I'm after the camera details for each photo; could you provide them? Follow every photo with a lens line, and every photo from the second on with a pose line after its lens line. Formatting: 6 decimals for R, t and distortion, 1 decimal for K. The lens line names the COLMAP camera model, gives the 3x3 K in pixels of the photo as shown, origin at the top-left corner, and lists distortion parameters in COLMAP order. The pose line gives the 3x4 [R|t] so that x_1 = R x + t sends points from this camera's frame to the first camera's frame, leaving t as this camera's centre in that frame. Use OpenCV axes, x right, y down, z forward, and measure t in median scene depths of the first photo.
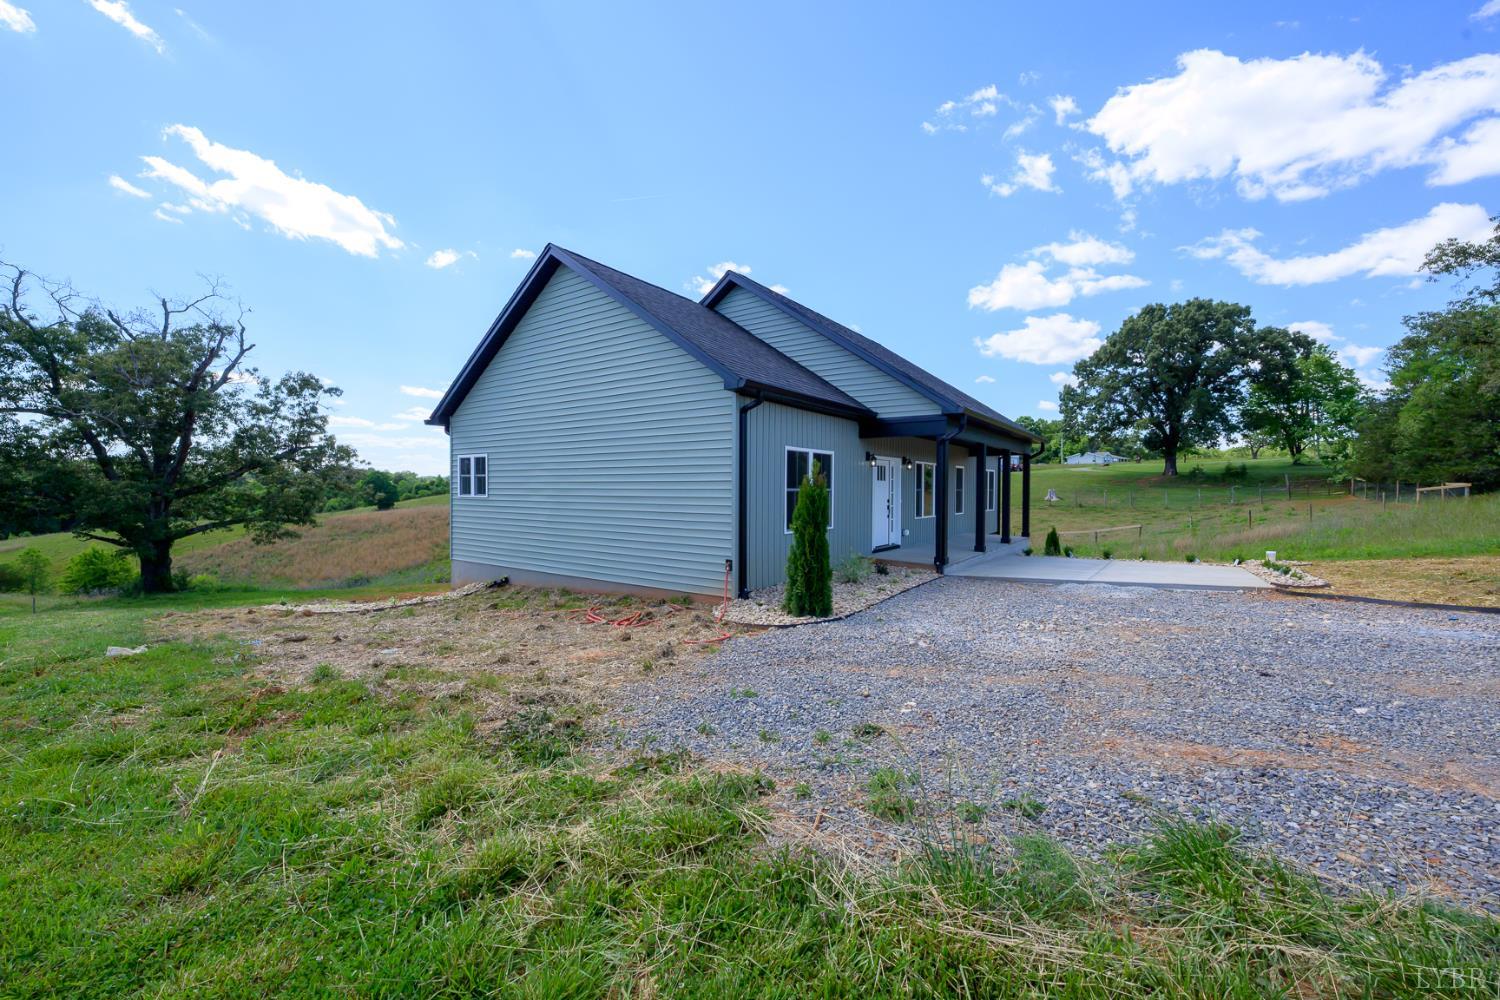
lens RADIAL K [[593.5, 0, 750.7], [0, 593.5, 495.6], [0, 0, 1]] dist [-0.001980, -0.000031]
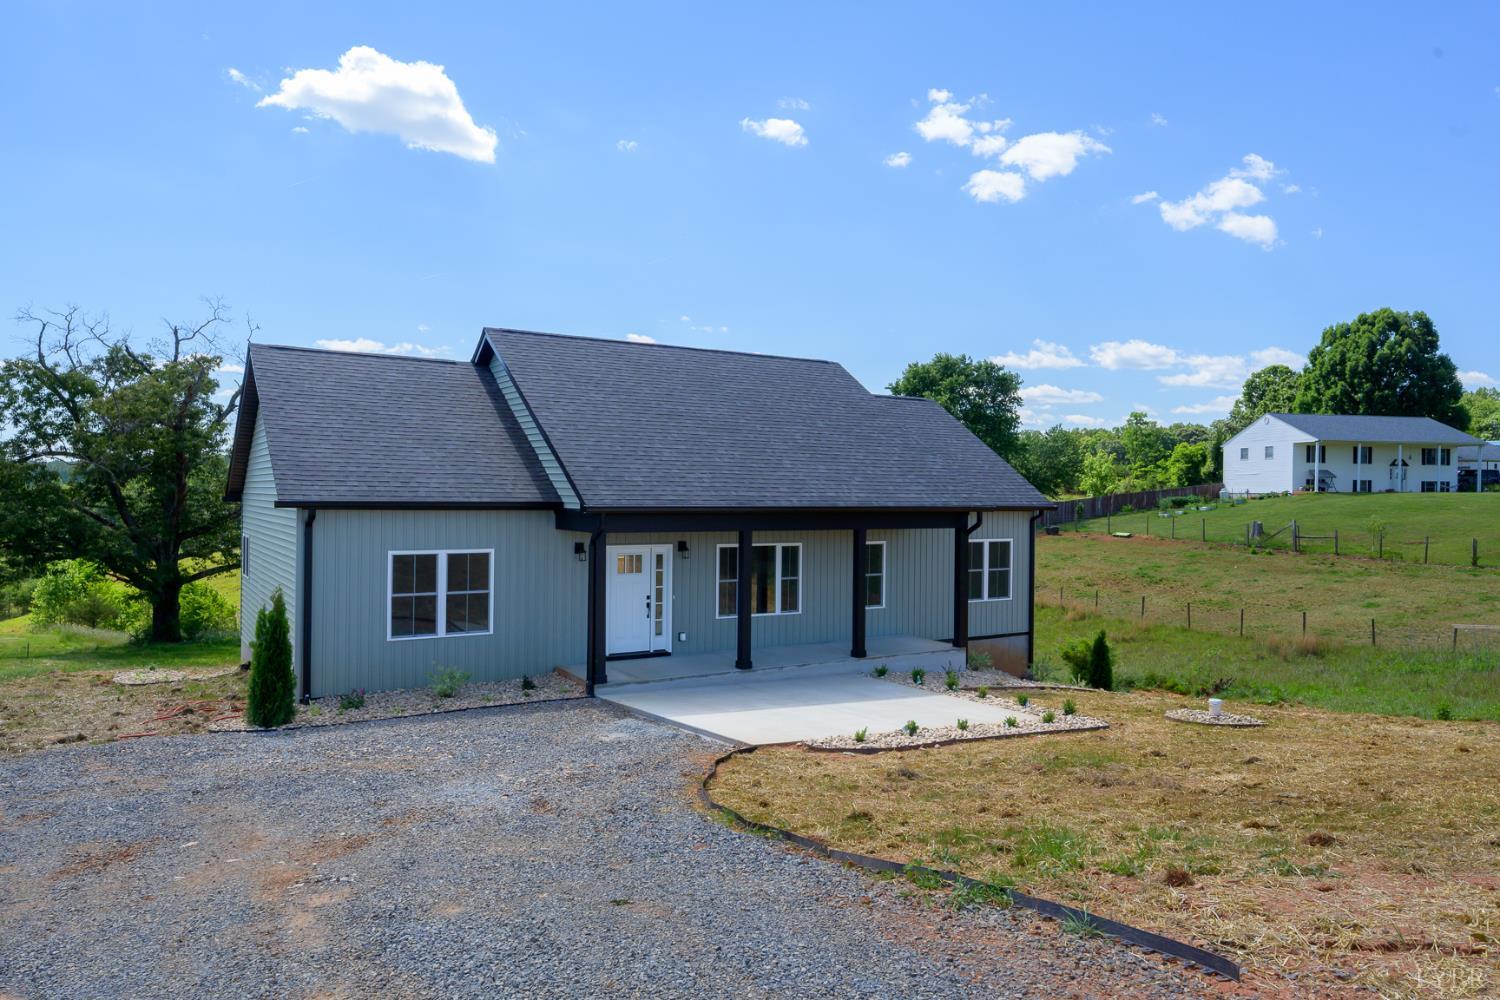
lens RADIAL K [[998.8, 0, 743.4], [0, 998.8, 499.9], [0, 0, 1]] dist [-0.003921, 0.003684]
pose [[0.923204, 0.009894, -0.384184, 0.513738], [-0.013217, 0.999895, -0.006011, -0.069140], [0.384084, 0.010627, 0.923237, -0.125362]]
